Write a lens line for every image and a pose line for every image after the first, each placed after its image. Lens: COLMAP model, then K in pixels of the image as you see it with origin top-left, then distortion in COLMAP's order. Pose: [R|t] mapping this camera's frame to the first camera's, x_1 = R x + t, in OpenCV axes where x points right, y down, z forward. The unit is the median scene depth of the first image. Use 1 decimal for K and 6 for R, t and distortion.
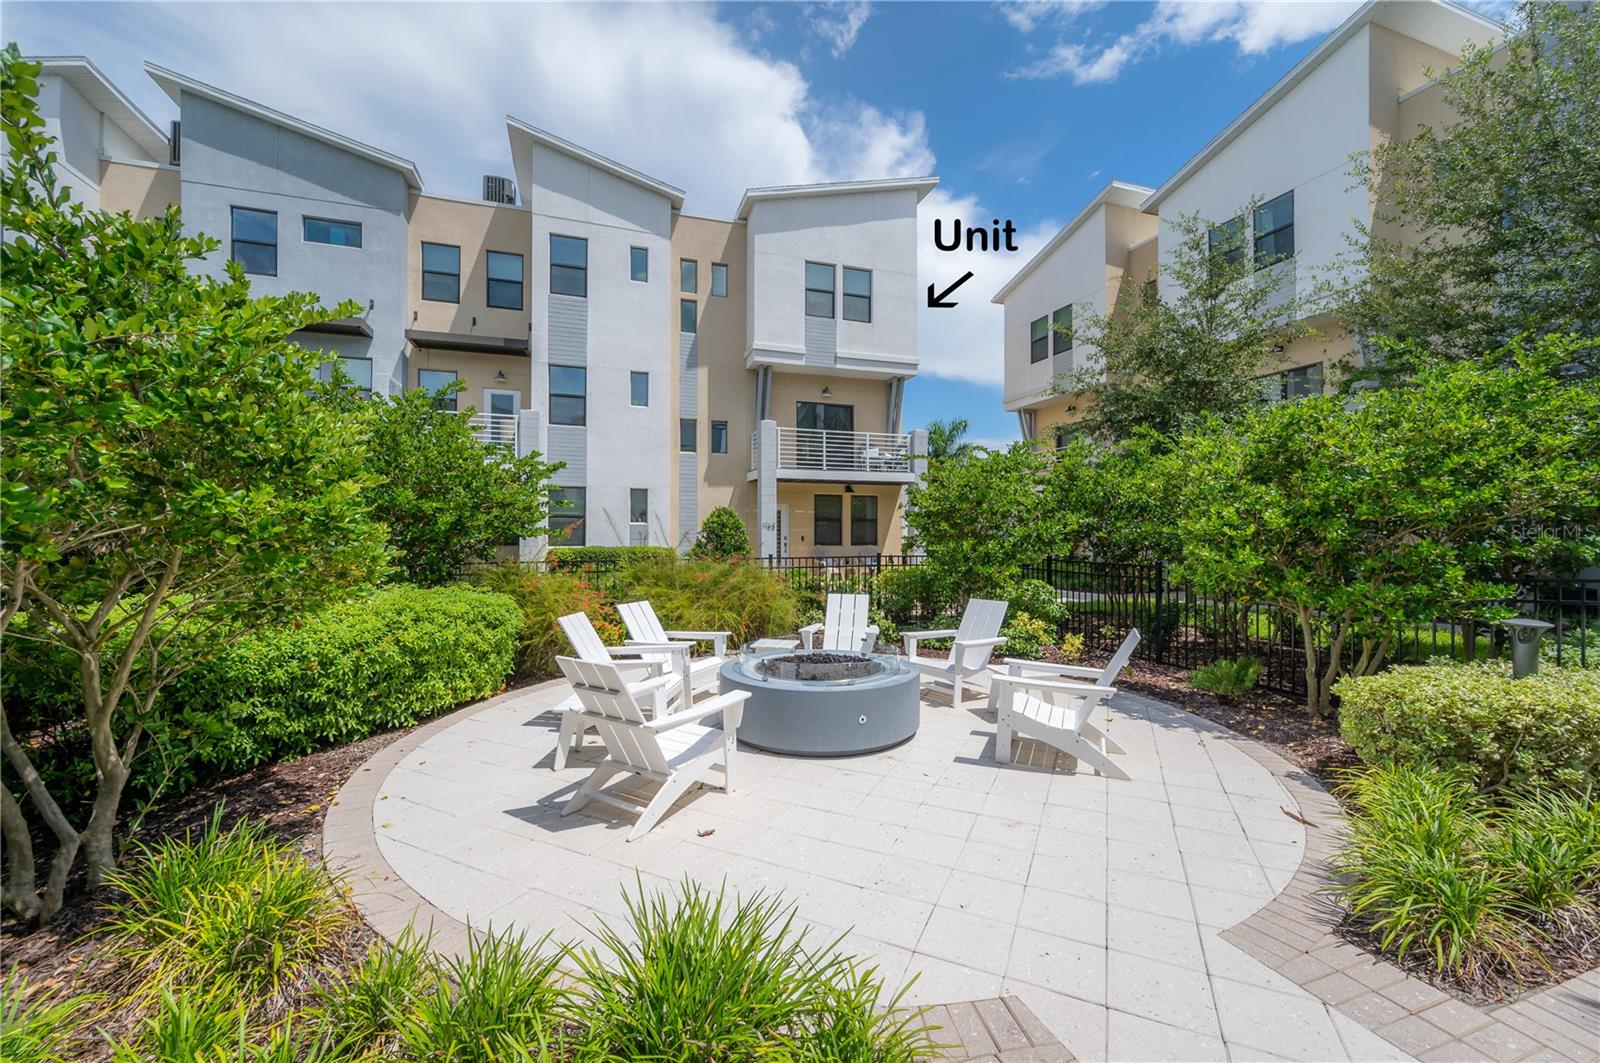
lens RADIAL K [[625.5, 0, 806.6], [0, 625.5, 532.1], [0, 0, 1]] dist [0.000069, 0.000754]
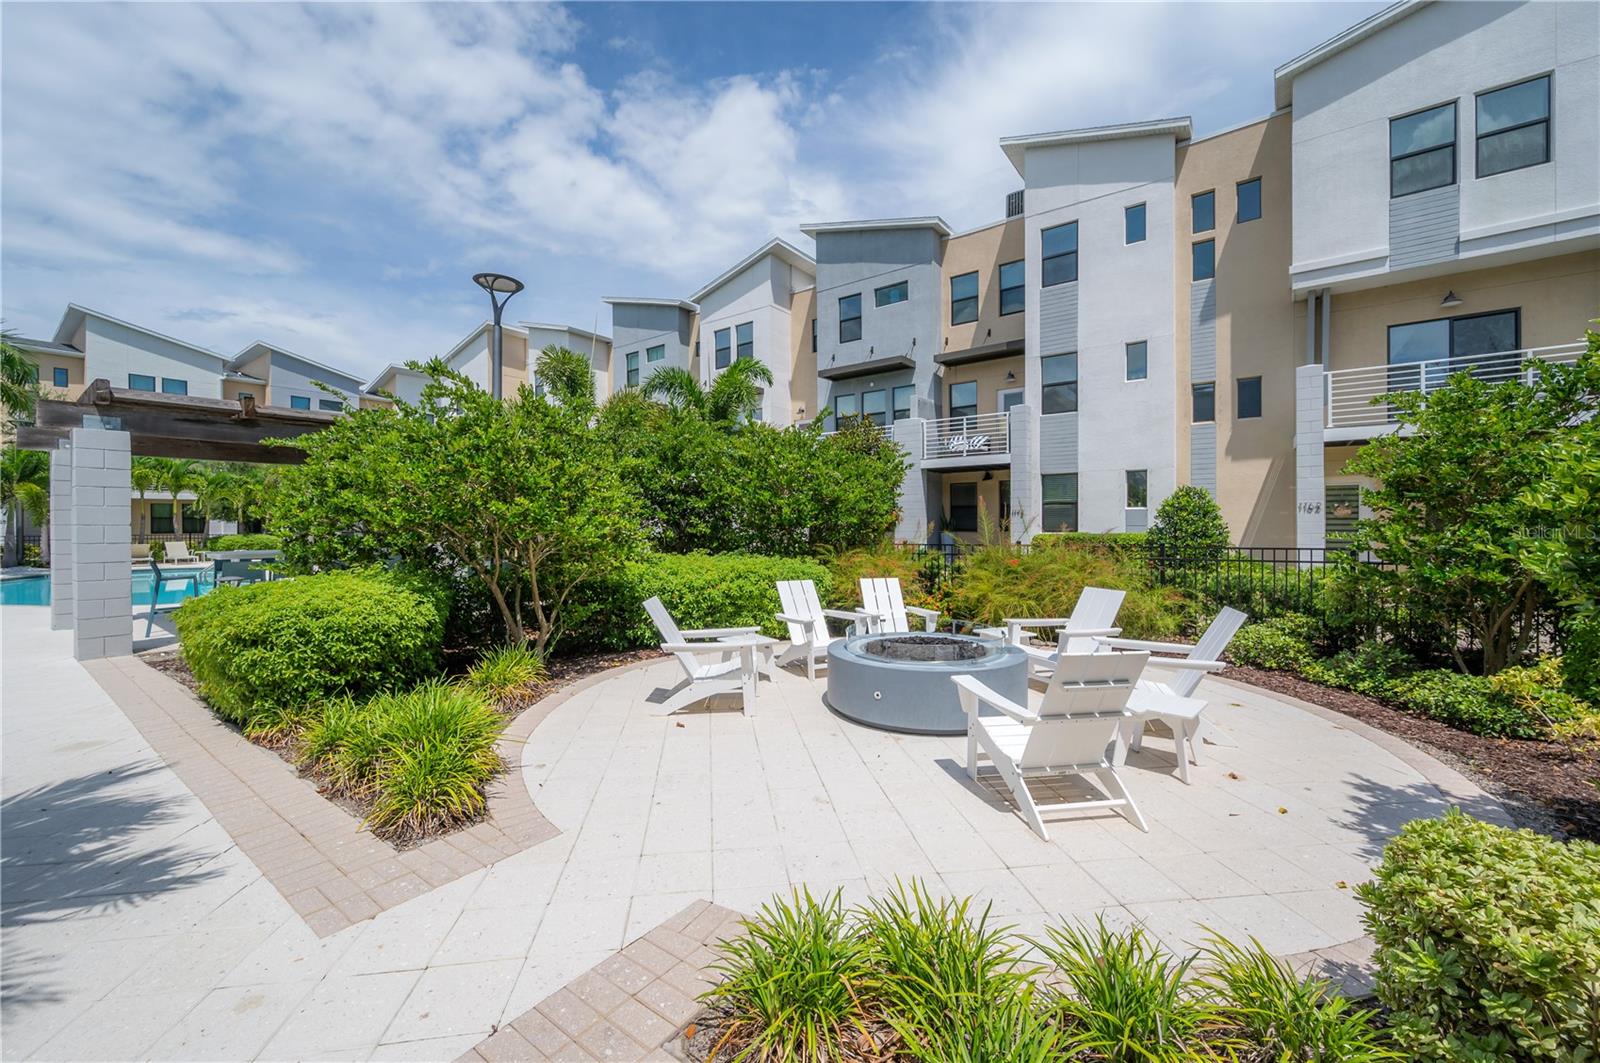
lens RADIAL K [[625.5, 0, 789.4], [0, 625.5, 528.0], [0, 0, 1]] dist [0.000069, 0.000754]
pose [[0.561218, 0.001904, -0.827666, 0.201620], [0.010672, 0.999898, 0.009536, 0.000663], [0.827599, -0.014185, 0.561140, 0.064464]]
